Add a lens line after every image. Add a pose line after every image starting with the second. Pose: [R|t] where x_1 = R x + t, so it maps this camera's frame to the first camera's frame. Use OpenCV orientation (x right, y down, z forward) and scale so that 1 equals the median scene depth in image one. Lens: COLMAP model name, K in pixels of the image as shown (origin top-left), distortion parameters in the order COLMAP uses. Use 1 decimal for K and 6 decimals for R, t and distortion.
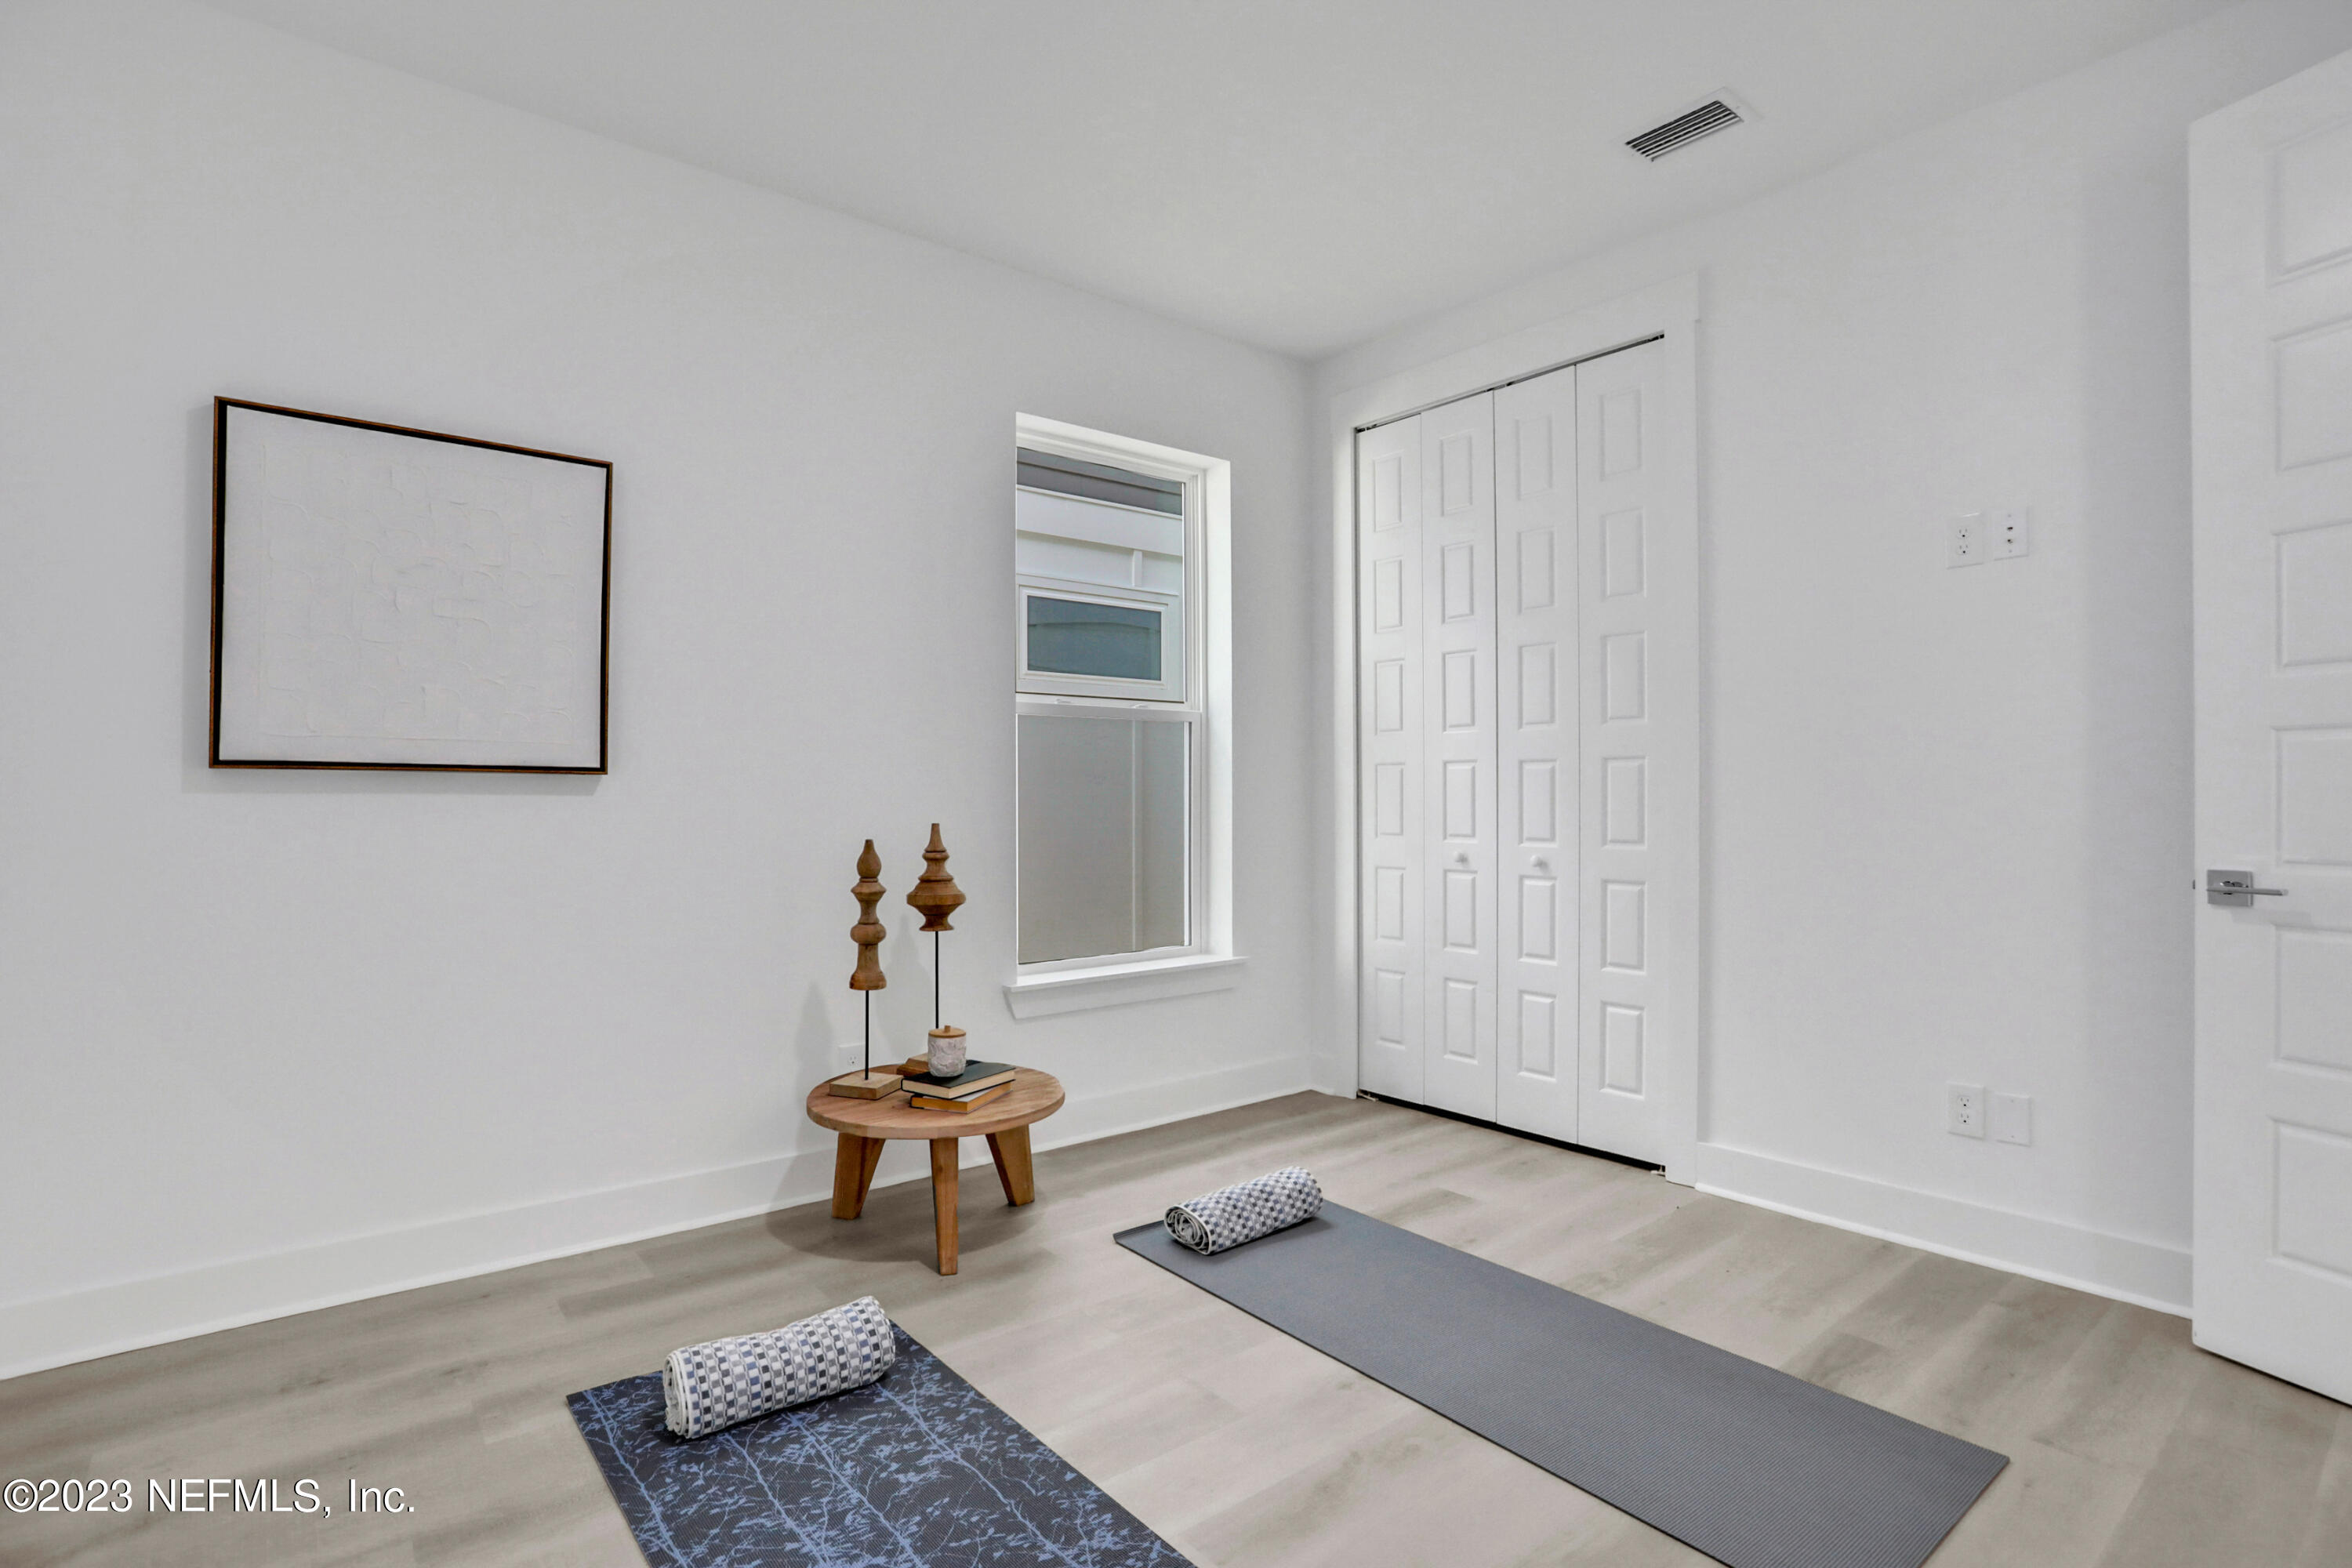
lens RADIAL K [[1167.0, 0, 1176.0], [0, 1167.0, 784.0], [0, 0, 1]] dist [-0.061009, 0.030535]
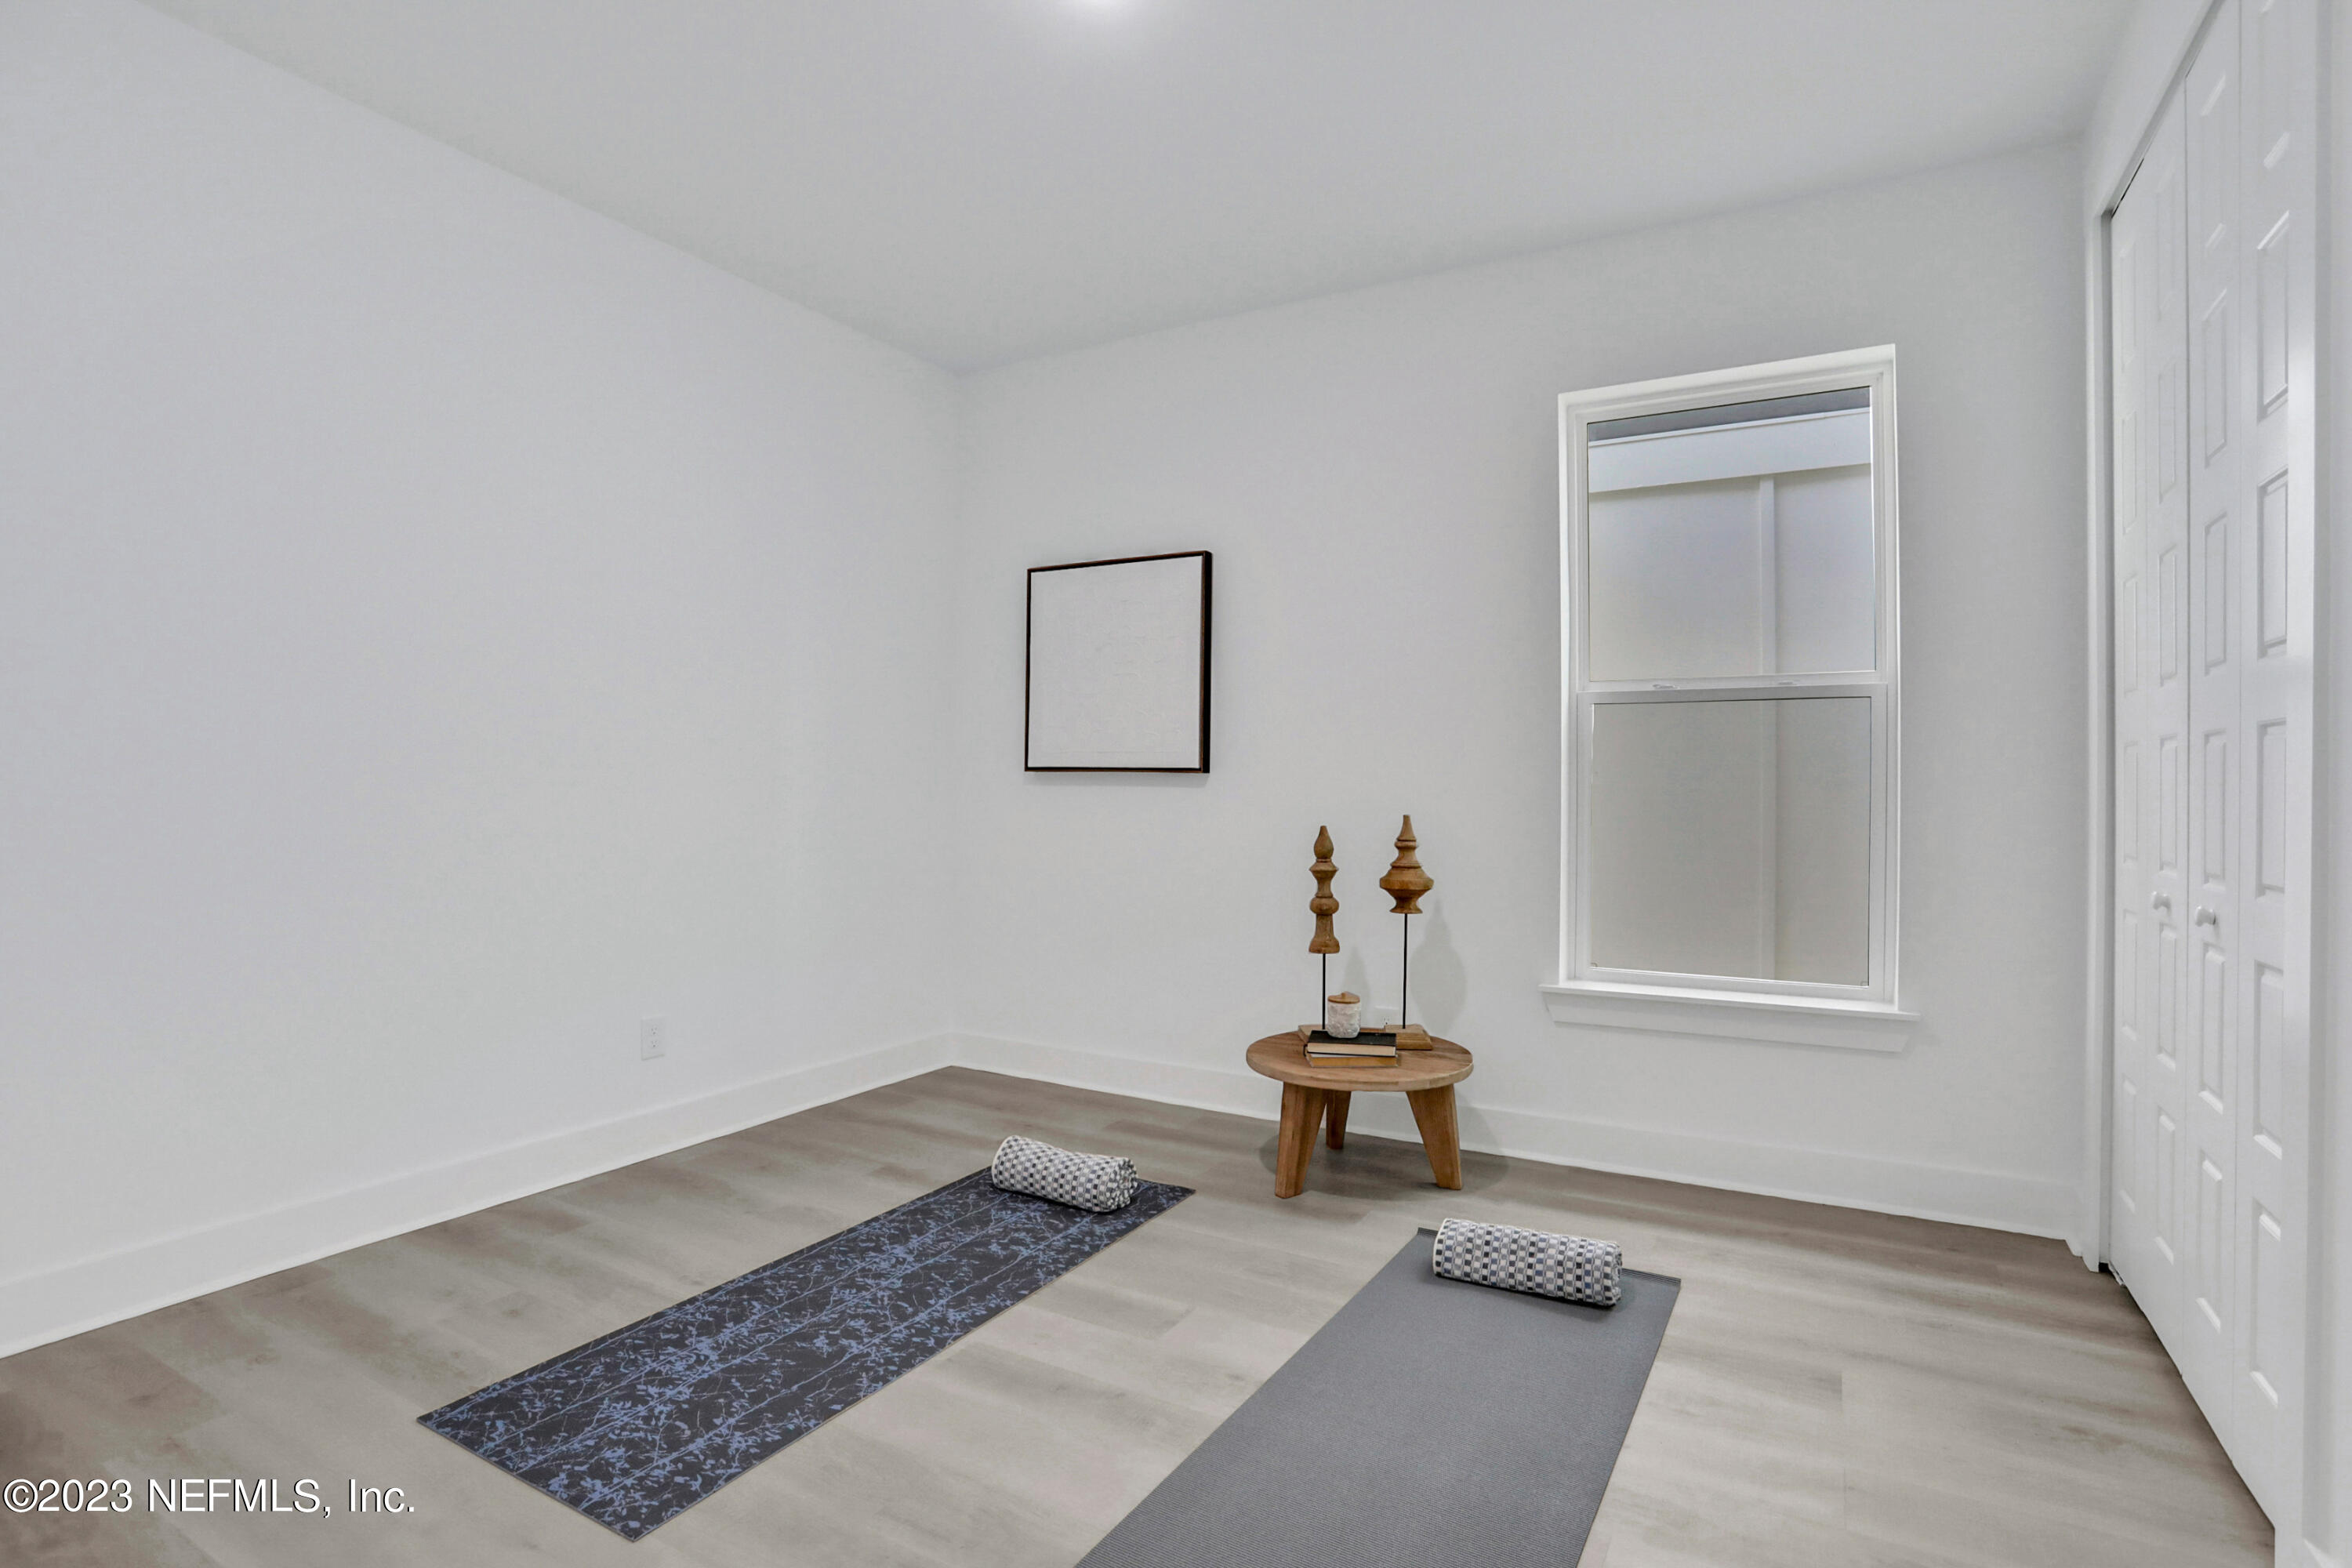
lens RADIAL K [[1189.3, 0, 1176.0], [0, 1189.3, 784.0], [0, 0, 1]] dist [-0.042545, 0.001125]
pose [[0.340409, 0.002191, -0.940275, 0.821735], [0.005458, 0.999976, 0.004306, -0.000899], [0.940261, -0.006598, 0.340389, 0.449271]]
